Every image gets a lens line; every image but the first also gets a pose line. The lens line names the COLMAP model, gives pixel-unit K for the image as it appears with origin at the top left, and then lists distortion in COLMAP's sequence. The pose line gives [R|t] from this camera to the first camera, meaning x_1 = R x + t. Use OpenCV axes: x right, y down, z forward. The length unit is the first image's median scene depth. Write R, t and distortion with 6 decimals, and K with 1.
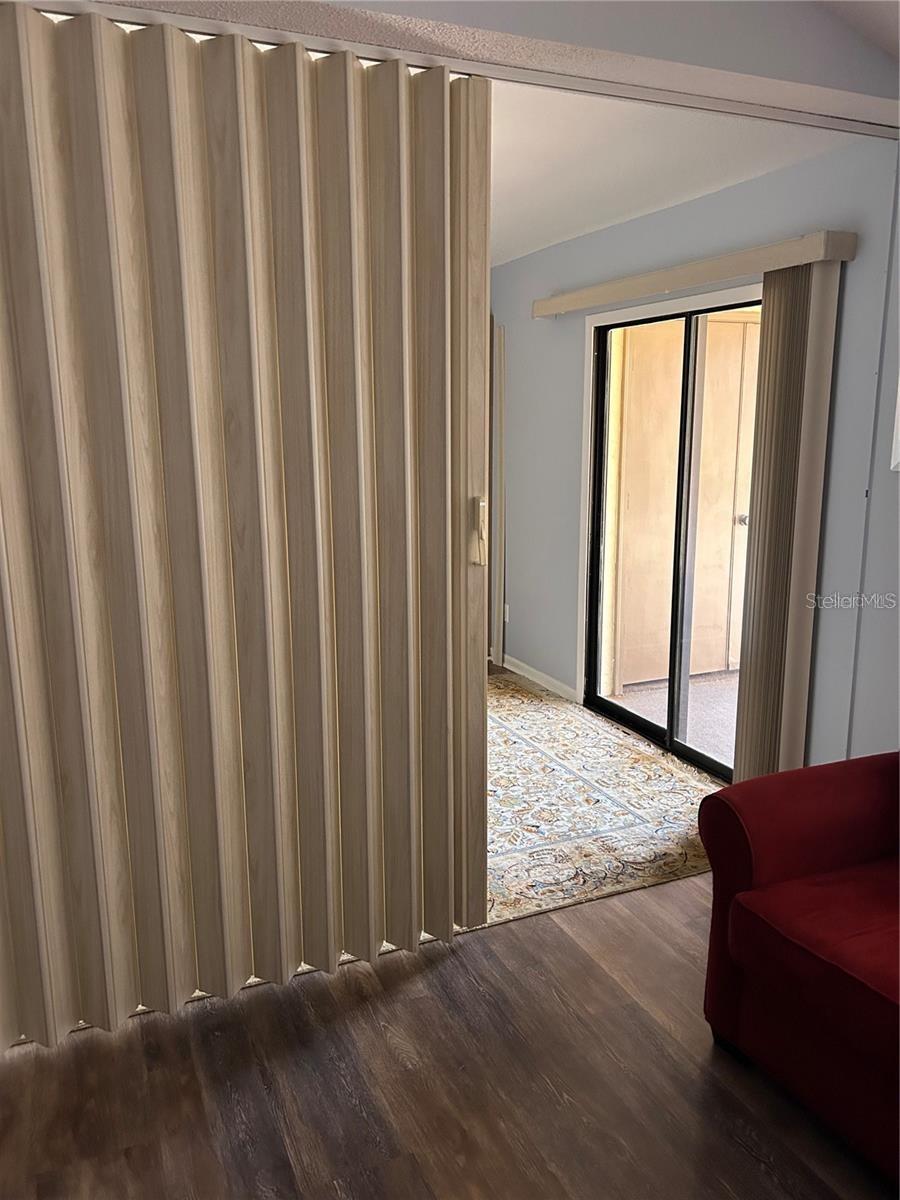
lens RADIAL K [[897.7, 0, 419.7], [0, 897.7, 592.5], [0, 0, 1]] dist [0.033485, -0.041406]
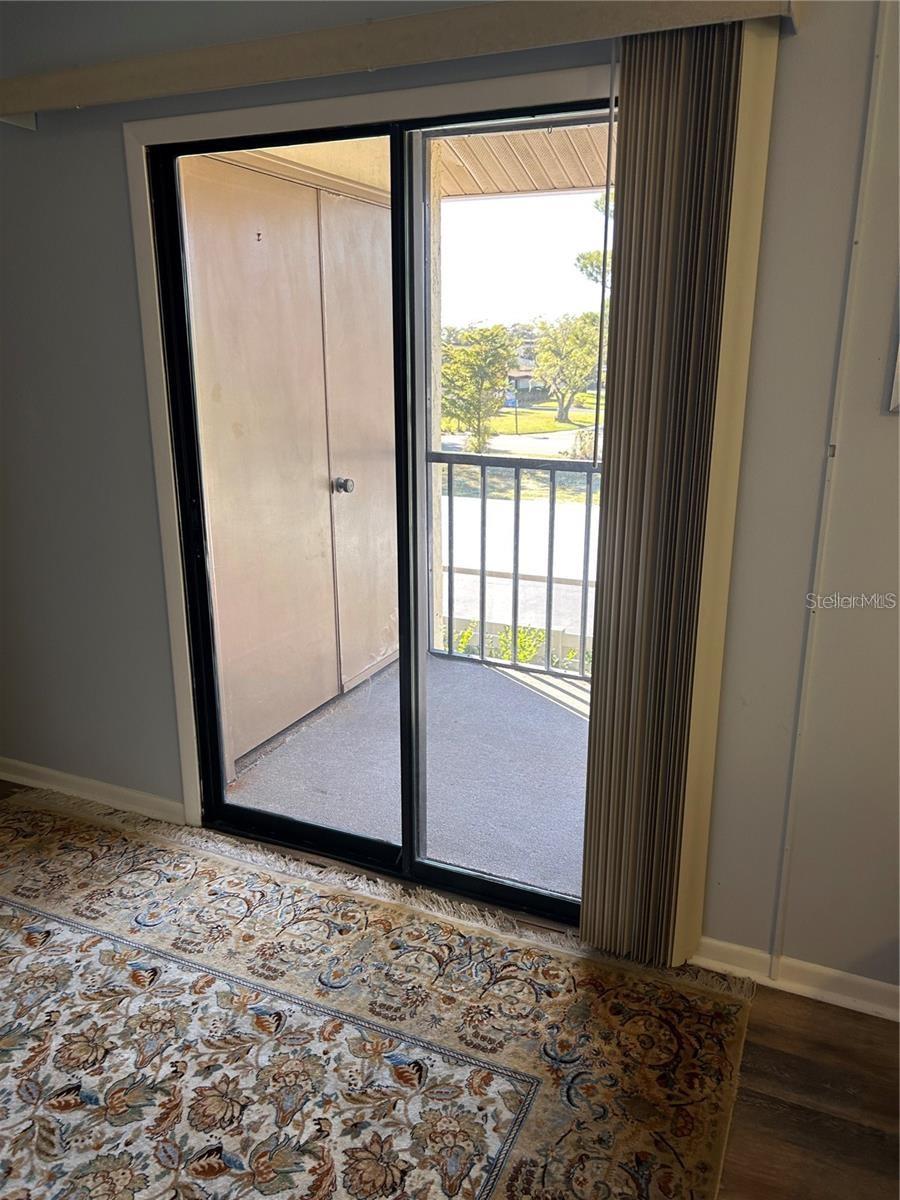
lens RADIAL K [[897.7, 0, 449.0], [0, 897.7, 598.3], [0, 0, 1]] dist [0.033485, -0.041406]
pose [[0.725792, -0.171821, 0.666110, -0.086759], [0.122927, 0.985114, 0.120166, -0.092001], [-0.676842, -0.005333, 0.736109, 0.580230]]
